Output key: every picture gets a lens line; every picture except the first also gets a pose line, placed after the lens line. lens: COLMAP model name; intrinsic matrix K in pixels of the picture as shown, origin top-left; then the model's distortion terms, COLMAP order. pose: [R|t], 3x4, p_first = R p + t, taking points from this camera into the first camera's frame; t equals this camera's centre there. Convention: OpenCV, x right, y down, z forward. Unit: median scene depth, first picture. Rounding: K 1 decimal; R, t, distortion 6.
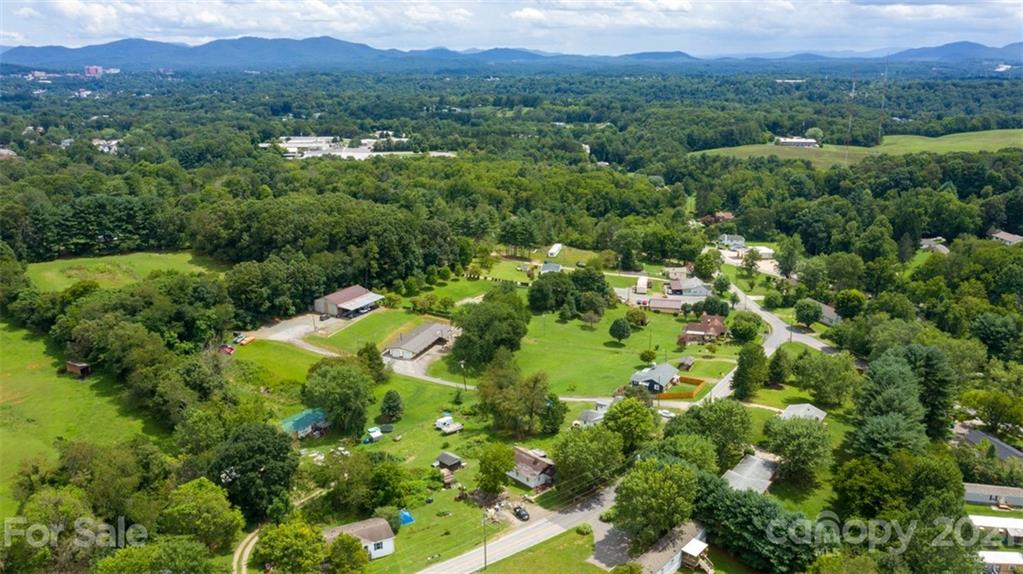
lens RADIAL K [[807.3, 0, 516.4], [0, 807.3, 287.4], [0, 0, 1]] dist [-0.011535, 0.003882]
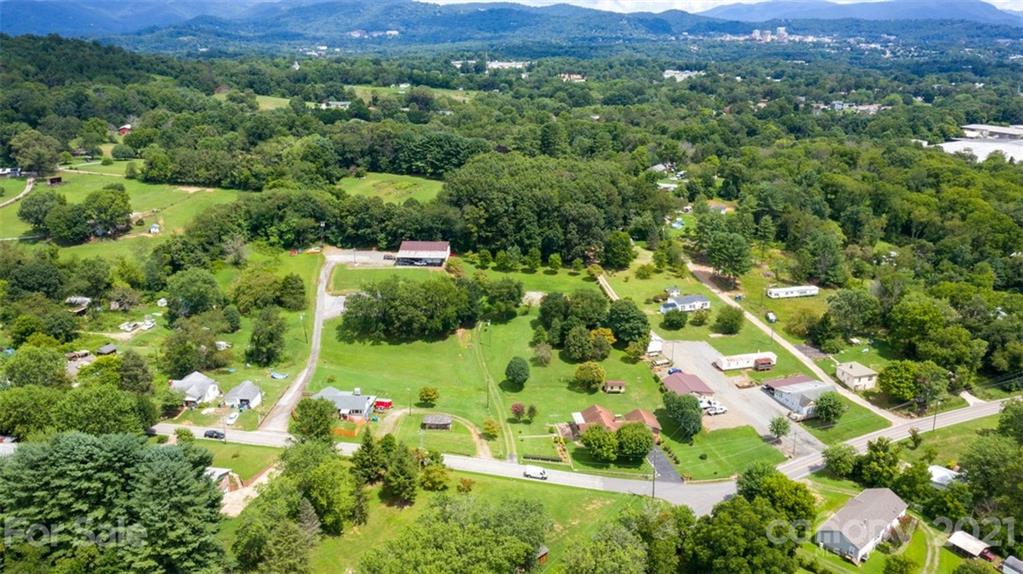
lens RADIAL K [[807.3, 0, 516.4], [0, 807.3, 287.4], [0, 0, 1]] dist [-0.011535, 0.003882]
pose [[0.411025, 0.282404, -0.866779, 0.271040], [-0.246974, 0.949746, 0.192320, -0.060490], [0.877532, 0.135023, 0.460116, 0.216013]]
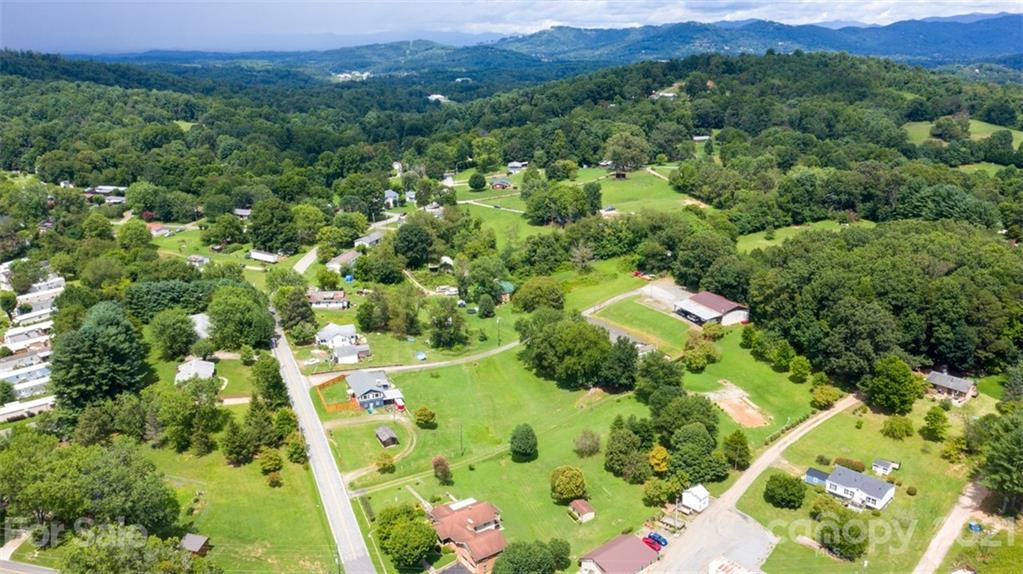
lens RADIAL K [[807.3, 0, 516.4], [0, 807.3, 287.4], [0, 0, 1]] dist [-0.011535, 0.003882]
pose [[-0.610001, 0.231597, -0.757800, 0.215831], [-0.212101, 0.873718, 0.437757, -0.125205], [0.763487, 0.427762, -0.483847, 0.439347]]
